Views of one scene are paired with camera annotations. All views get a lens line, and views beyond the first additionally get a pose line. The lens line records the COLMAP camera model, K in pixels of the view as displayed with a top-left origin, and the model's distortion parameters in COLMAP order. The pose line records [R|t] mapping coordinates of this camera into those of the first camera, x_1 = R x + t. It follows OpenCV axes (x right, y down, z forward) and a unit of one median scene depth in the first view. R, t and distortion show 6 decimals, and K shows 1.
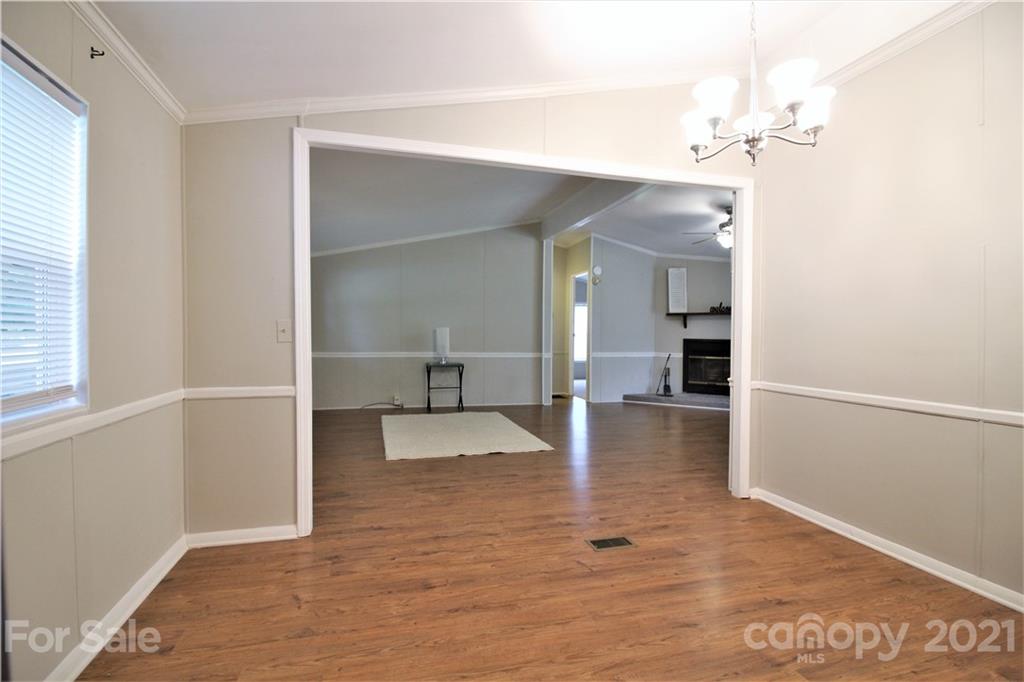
lens RADIAL K [[474.4, 0, 506.8], [0, 474.4, 337.2], [0, 0, 1]] dist [0.000689, -0.013335]
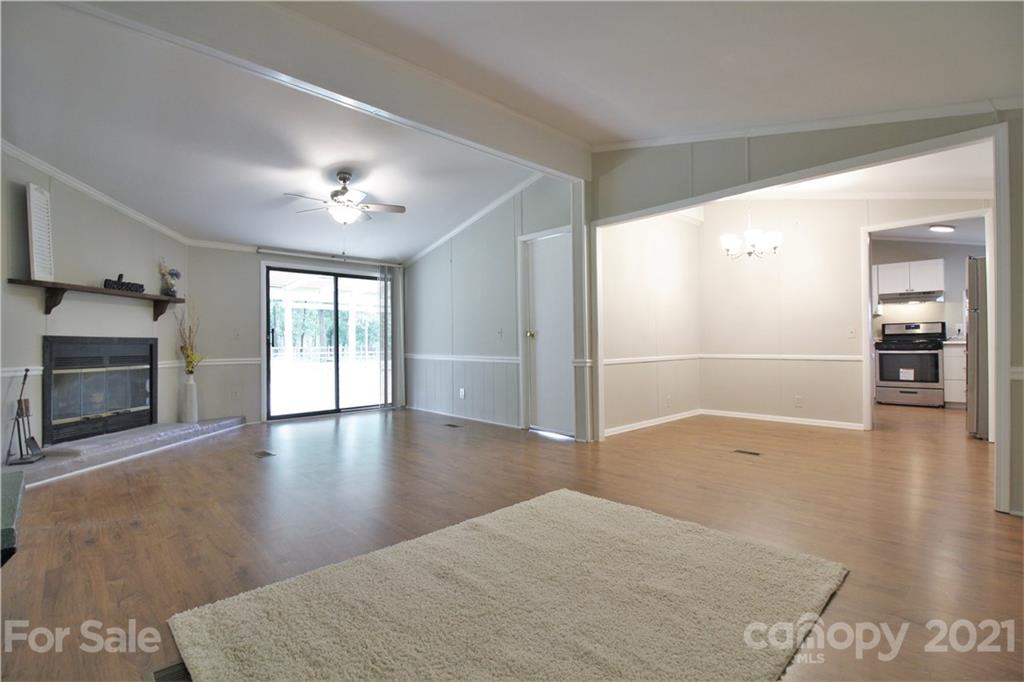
lens RADIAL K [[474.4, 0, 506.8], [0, 474.4, 337.2], [0, 0, 1]] dist [0.000689, -0.013335]
pose [[-0.462501, 0.005937, 0.886599, -0.275388], [0.007092, 0.999970, -0.002996, 0.009790], [-0.886590, 0.004902, -0.462529, 0.806851]]
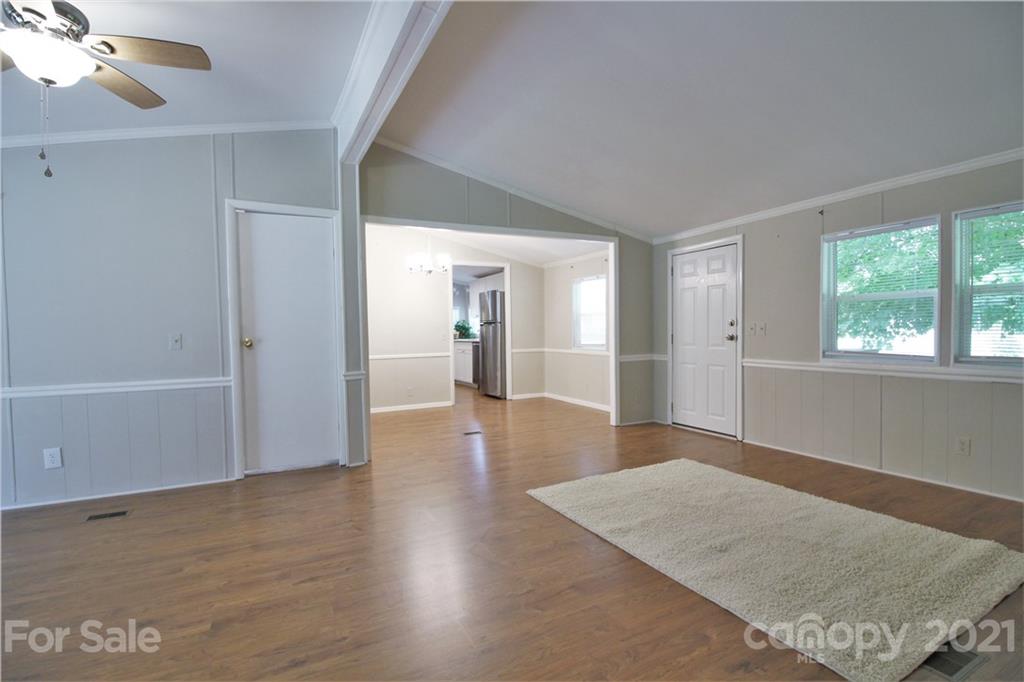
lens RADIAL K [[474.4, 0, 506.8], [0, 474.4, 337.2], [0, 0, 1]] dist [0.000689, -0.013335]
pose [[-0.978882, 0.011591, -0.204097, 0.161584], [0.007751, 0.999778, 0.019604, -0.009845], [0.204279, 0.017608, -0.978754, 0.991054]]
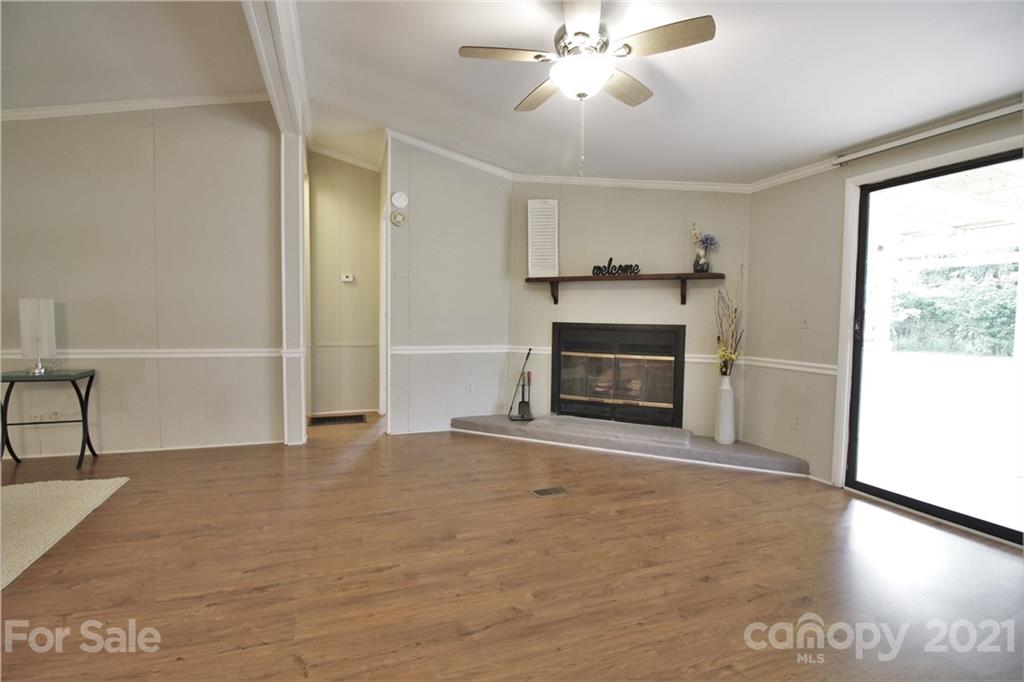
lens RADIAL K [[474.4, 0, 506.8], [0, 474.4, 337.2], [0, 0, 1]] dist [0.000689, -0.013335]
pose [[0.996404, -0.001001, 0.084725, 0.268310], [-0.002354, 0.999217, 0.039487, -0.001230], [-0.084698, -0.039545, 0.995622, 0.425415]]
